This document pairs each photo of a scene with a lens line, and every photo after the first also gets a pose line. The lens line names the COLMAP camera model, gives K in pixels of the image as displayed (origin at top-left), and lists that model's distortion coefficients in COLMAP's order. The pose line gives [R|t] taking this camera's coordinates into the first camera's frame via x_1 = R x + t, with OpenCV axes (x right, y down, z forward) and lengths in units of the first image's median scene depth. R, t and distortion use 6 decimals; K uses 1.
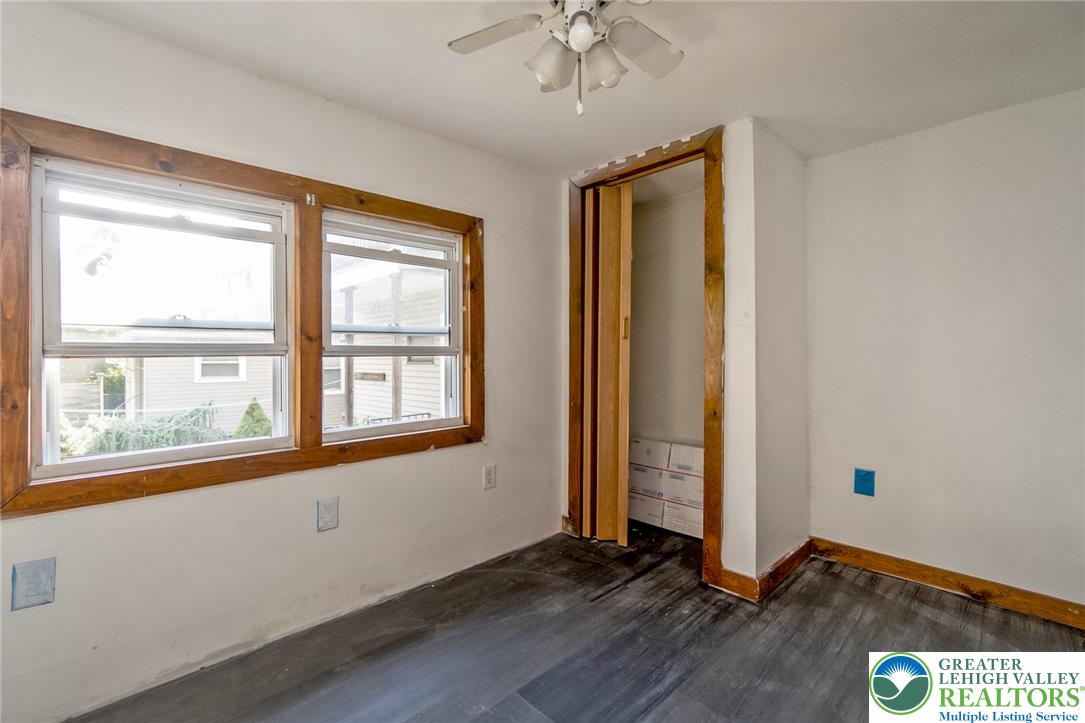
lens RADIAL K [[481.9, 0, 542.2], [0, 481.9, 354.5], [0, 0, 1]] dist [-0.004955, -0.000322]
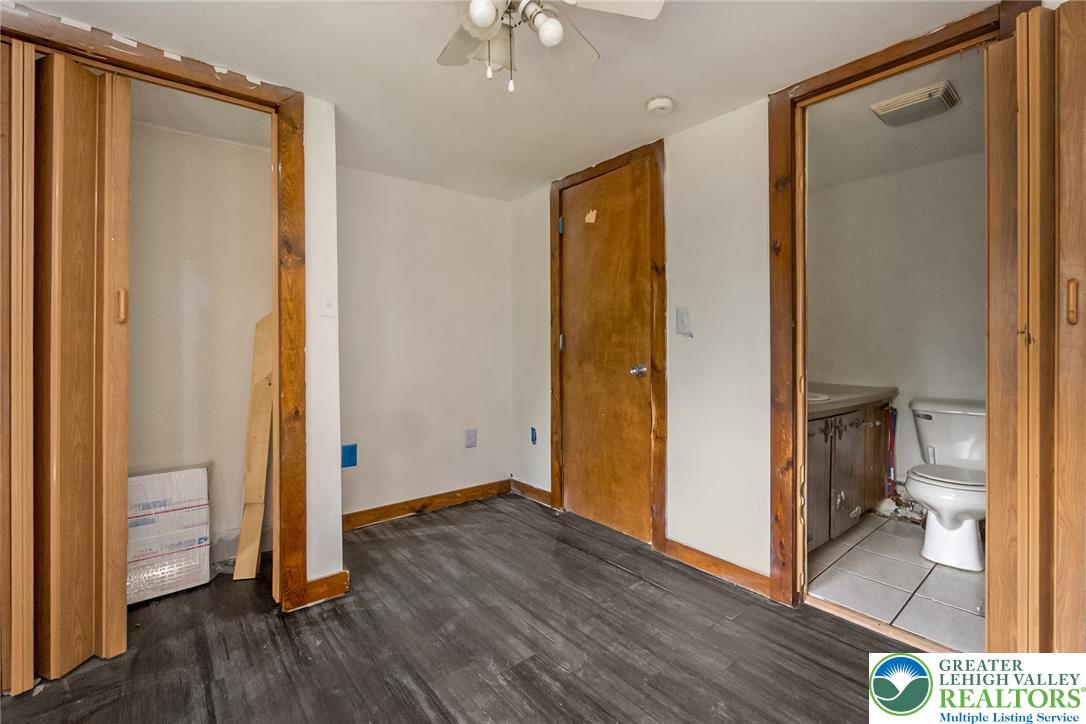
lens RADIAL K [[482.4, 0, 529.5], [0, 482.4, 345.2], [0, 0, 1]] dist [-0.004955, -0.000322]
pose [[0.089282, -0.003380, 0.996001, -0.508073], [0.011233, 0.999934, 0.002387, 0.000603], [-0.995943, 0.010975, 0.089314, 0.516232]]
